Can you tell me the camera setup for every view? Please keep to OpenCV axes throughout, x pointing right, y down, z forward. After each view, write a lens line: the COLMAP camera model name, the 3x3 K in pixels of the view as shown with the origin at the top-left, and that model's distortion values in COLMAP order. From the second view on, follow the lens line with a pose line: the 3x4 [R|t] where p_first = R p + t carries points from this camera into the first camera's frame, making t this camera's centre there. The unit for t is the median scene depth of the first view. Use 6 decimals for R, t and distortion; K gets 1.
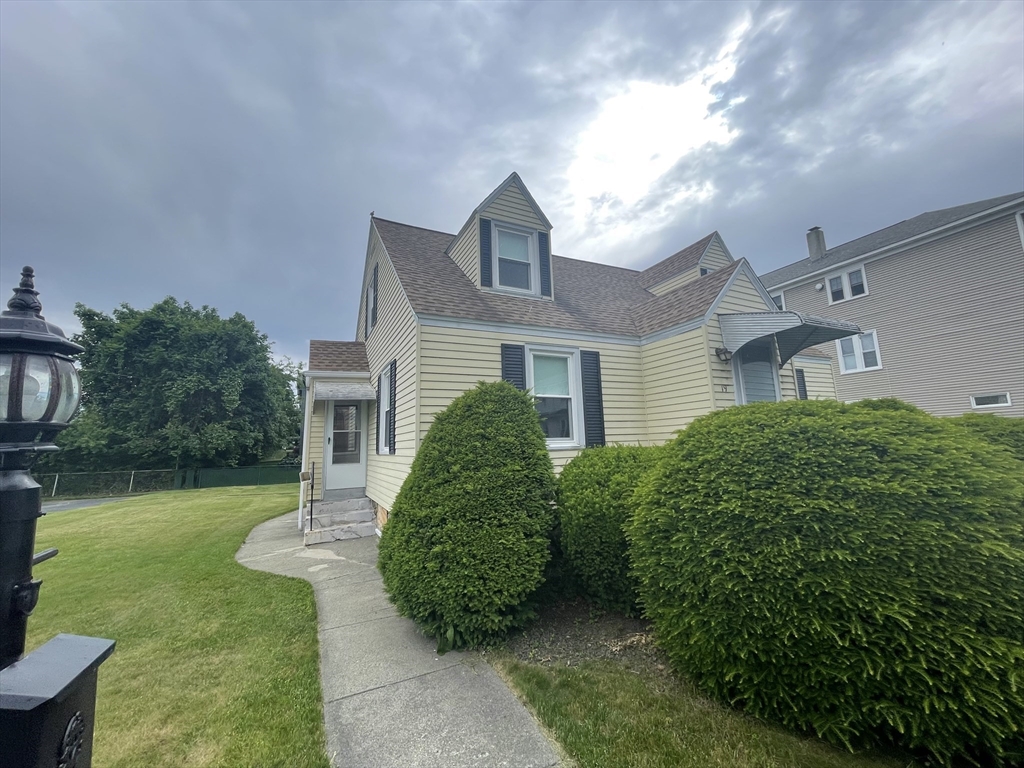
lens RADIAL K [[414.3, 0, 512.0], [0, 414.3, 384.0], [0, 0, 1]] dist [-0.002861, -0.000052]
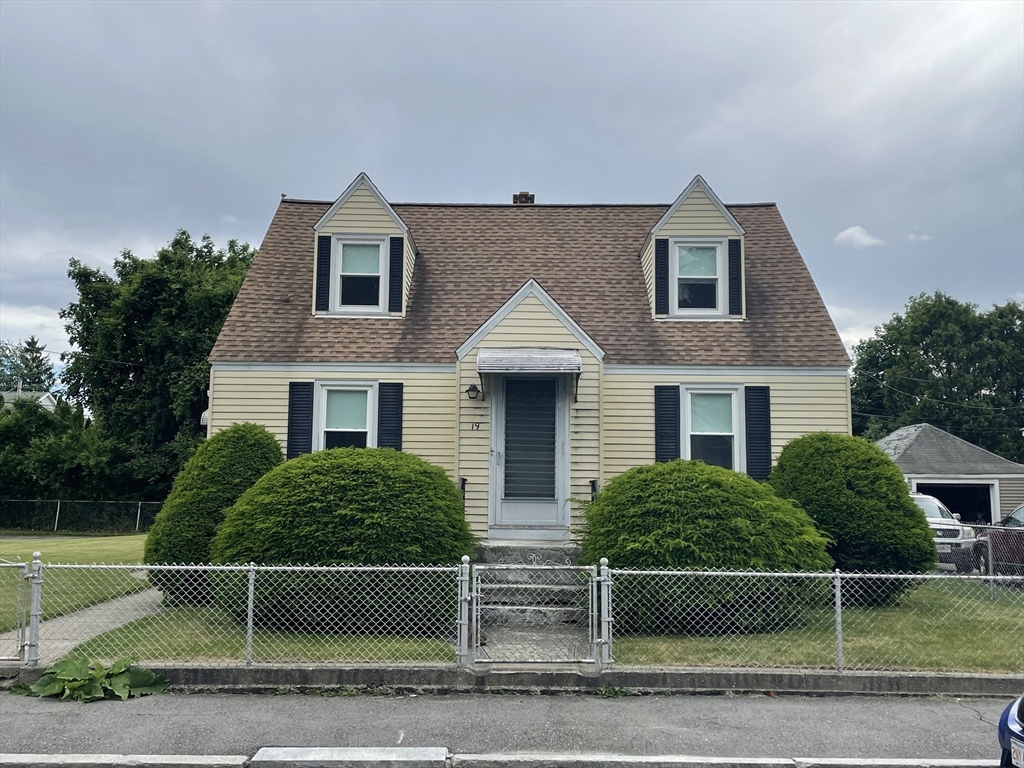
lens RADIAL K [[1017.6, 0, 512.0], [0, 1017.6, 384.0], [0, 0, 1]] dist [0.006525, -0.001725]
pose [[0.904481, -0.004476, -0.426490, 0.370006], [0.025526, 0.998721, 0.043654, -0.043959], [0.425748, -0.050370, 0.903438, -0.260133]]
